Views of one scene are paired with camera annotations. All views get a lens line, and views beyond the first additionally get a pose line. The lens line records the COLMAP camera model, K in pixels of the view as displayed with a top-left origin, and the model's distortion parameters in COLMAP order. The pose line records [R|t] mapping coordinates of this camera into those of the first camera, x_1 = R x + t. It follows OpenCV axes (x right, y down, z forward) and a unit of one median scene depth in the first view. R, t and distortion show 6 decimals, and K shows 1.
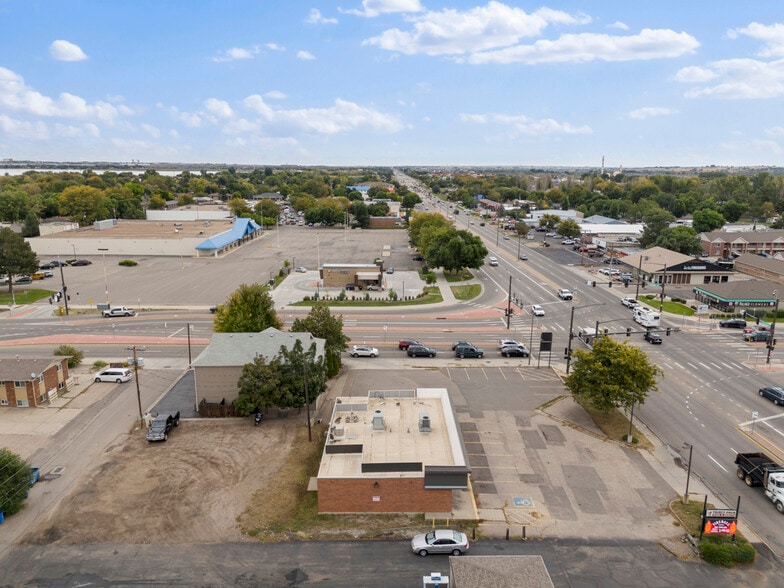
lens RADIAL K [[572.7, 0, 394.1], [0, 572.7, 297.9], [0, 0, 1]] dist [0.078794, -0.074974]
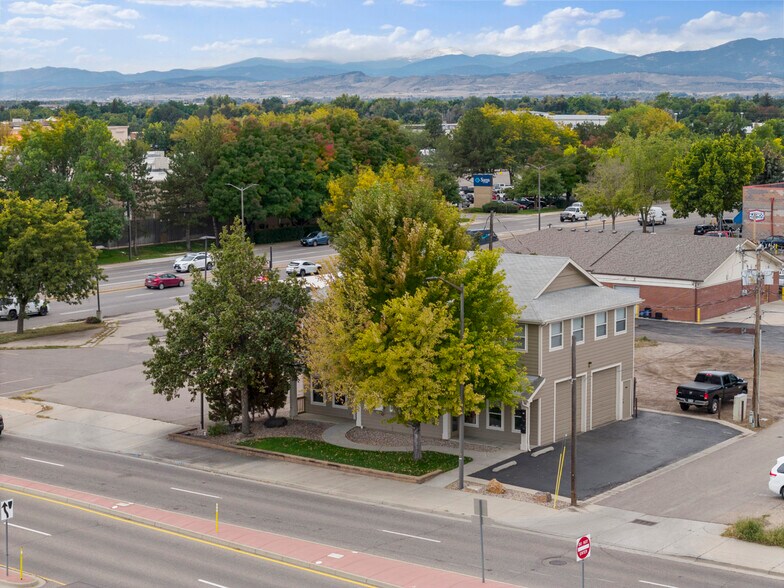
lens RADIAL K [[1562.6, 0, 407.7], [0, 1562.6, 293.8], [0, 0, 1]] dist [-0.055235, -0.118078]
pose [[-0.791600, -0.076379, 0.606248, -0.744293], [0.136566, 0.944945, 0.297370, -0.209804], [-0.595583, 0.318190, -0.737587, 1.588871]]
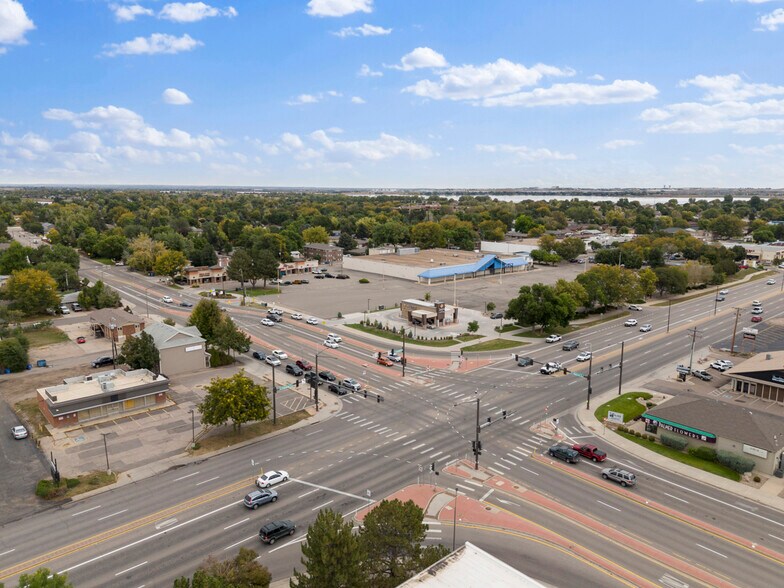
lens RADIAL K [[572.7, 0, 394.1], [0, 572.7, 297.9], [0, 0, 1]] dist [0.078794, -0.074974]
pose [[0.657649, 0.140533, -0.740100, 1.233886], [-0.170681, 0.984693, 0.035312, -0.164356], [0.733735, 0.103098, 0.671569, 0.298720]]
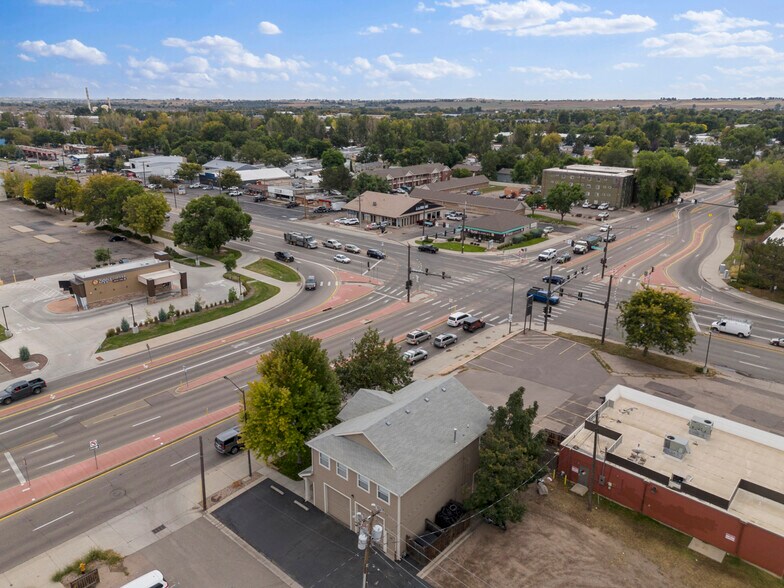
lens RADIAL K [[572.7, 0, 394.1], [0, 572.7, 297.9], [0, 0, 1]] dist [0.078794, -0.074974]
pose [[0.670158, -0.241092, 0.701971, -0.583701], [0.165135, 0.970501, 0.175667, -0.149574], [-0.723615, -0.001805, 0.690201, 0.482566]]
